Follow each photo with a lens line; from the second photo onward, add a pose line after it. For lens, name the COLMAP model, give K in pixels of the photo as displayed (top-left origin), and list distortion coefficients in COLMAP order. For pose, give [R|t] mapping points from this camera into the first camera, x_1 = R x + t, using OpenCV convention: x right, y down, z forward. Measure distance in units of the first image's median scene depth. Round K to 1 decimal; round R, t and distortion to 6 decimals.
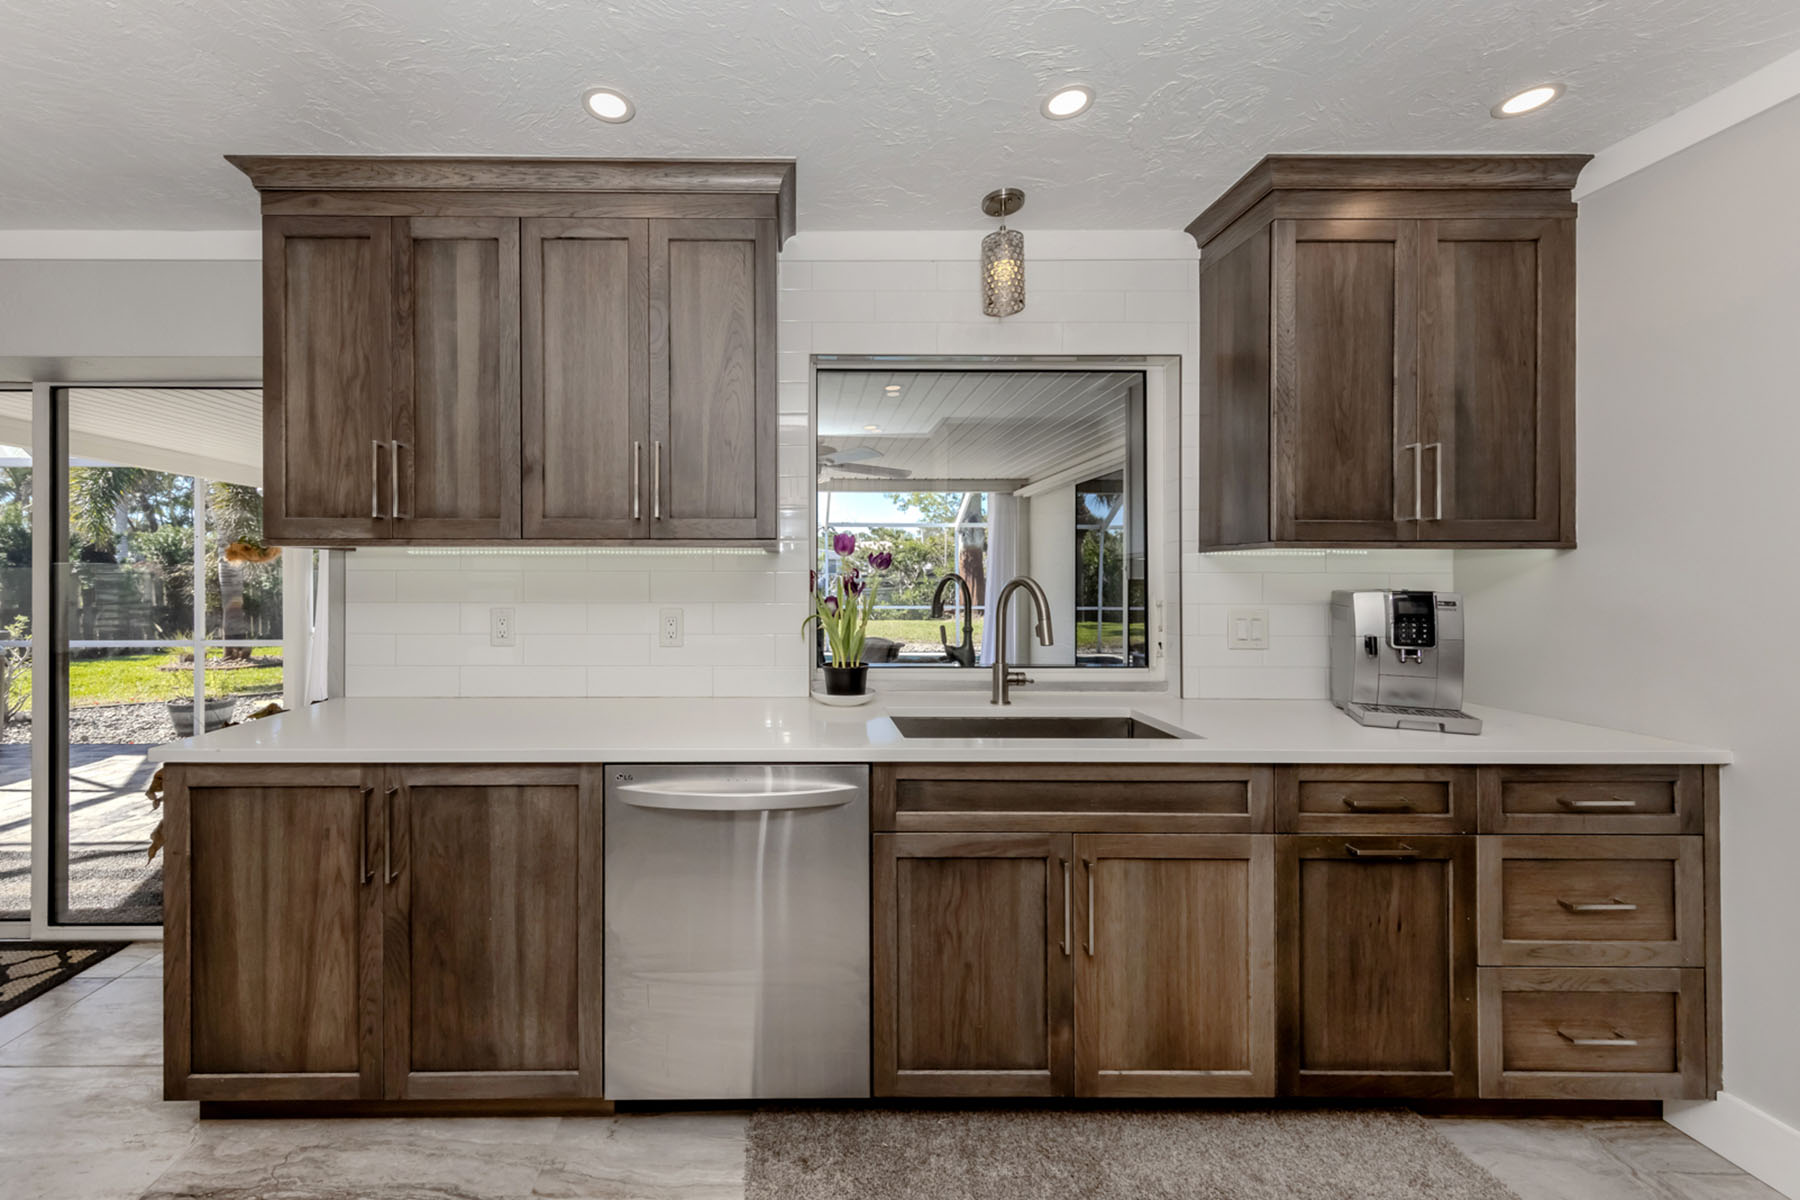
lens RADIAL K [[677.3, 0, 887.3], [0, 677.3, 580.9], [0, 0, 1]] dist [0.007991, -0.000261]
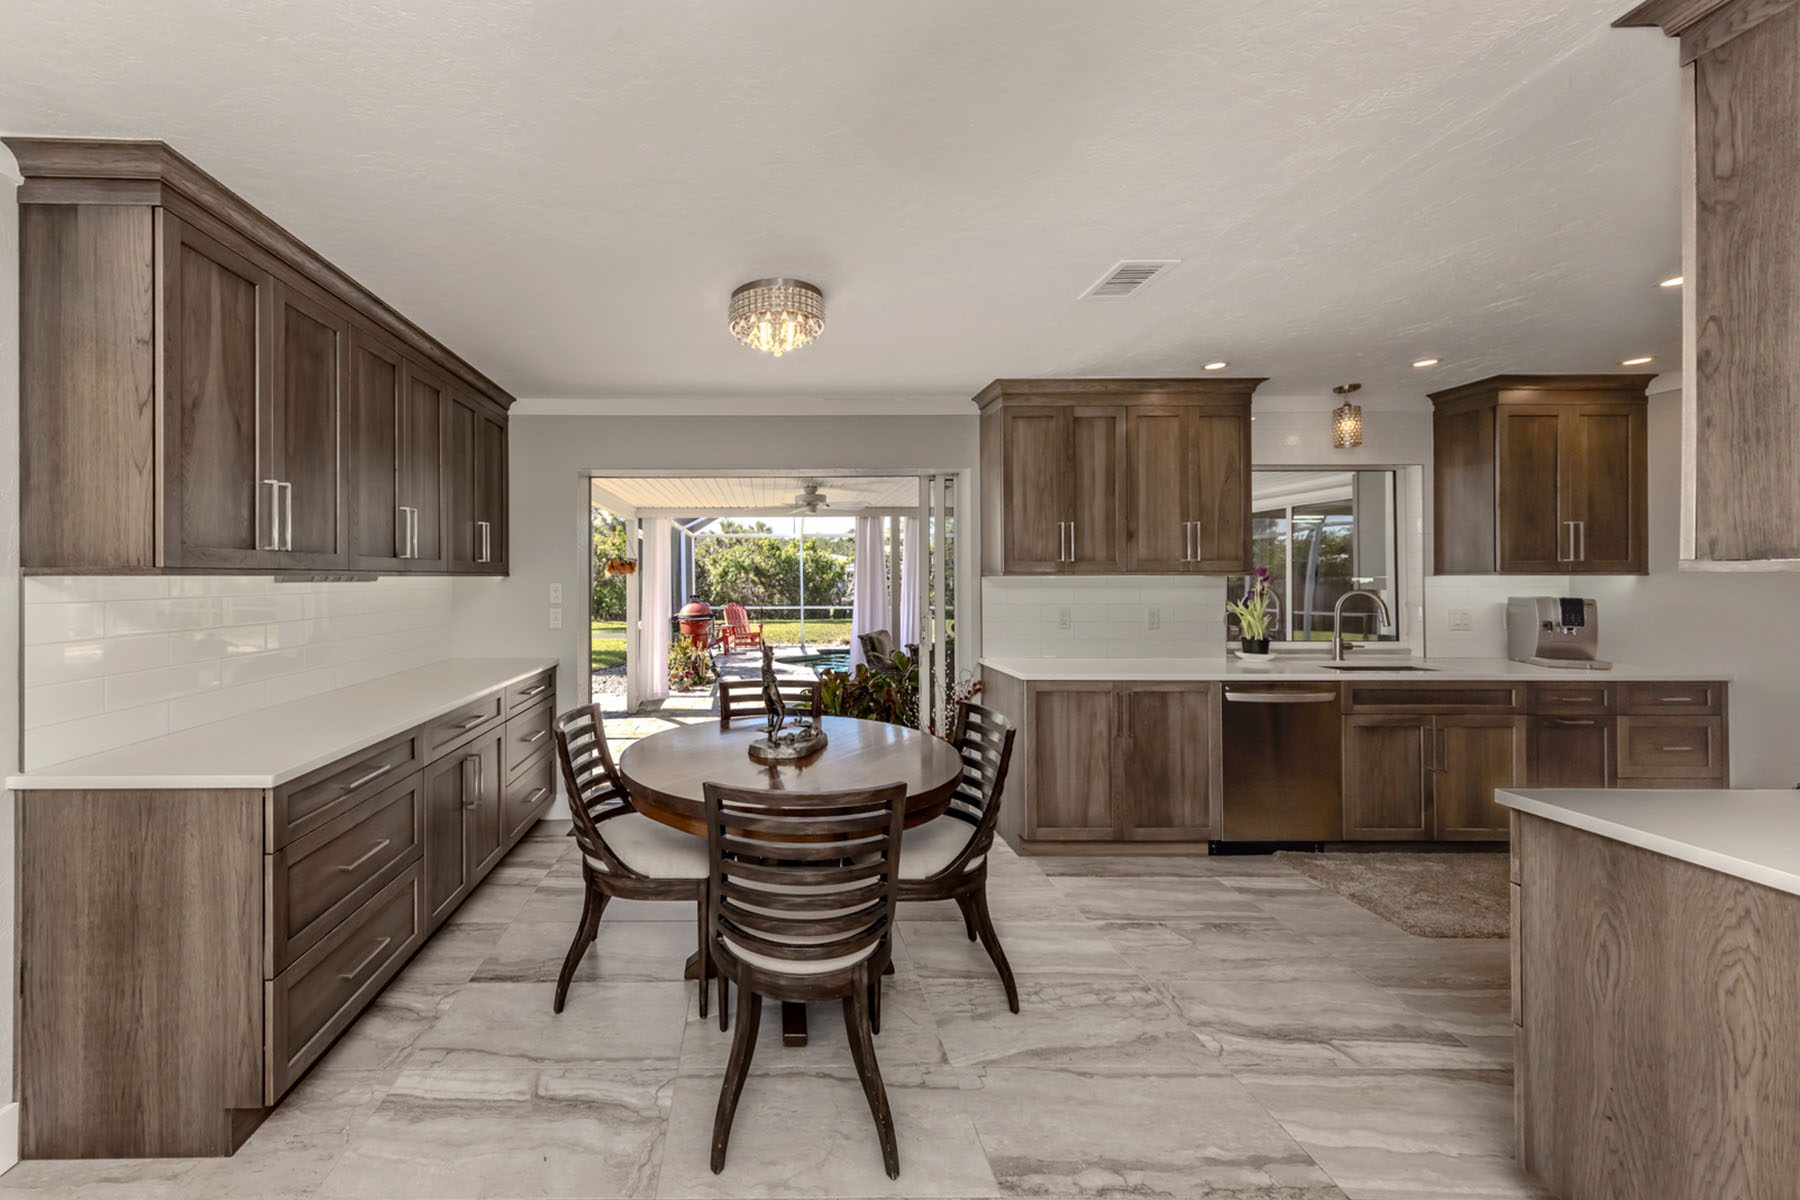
lens RADIAL K [[660.3, 0, 825.6], [0, 660.3, 582.4], [0, 0, 1]] dist [0.005523, -0.000418]
pose [[0.999529, -0.001764, 0.030634, -1.519277], [0.001644, 0.999991, 0.003937, -0.042550], [-0.030641, -0.003885, 0.999523, -0.896269]]
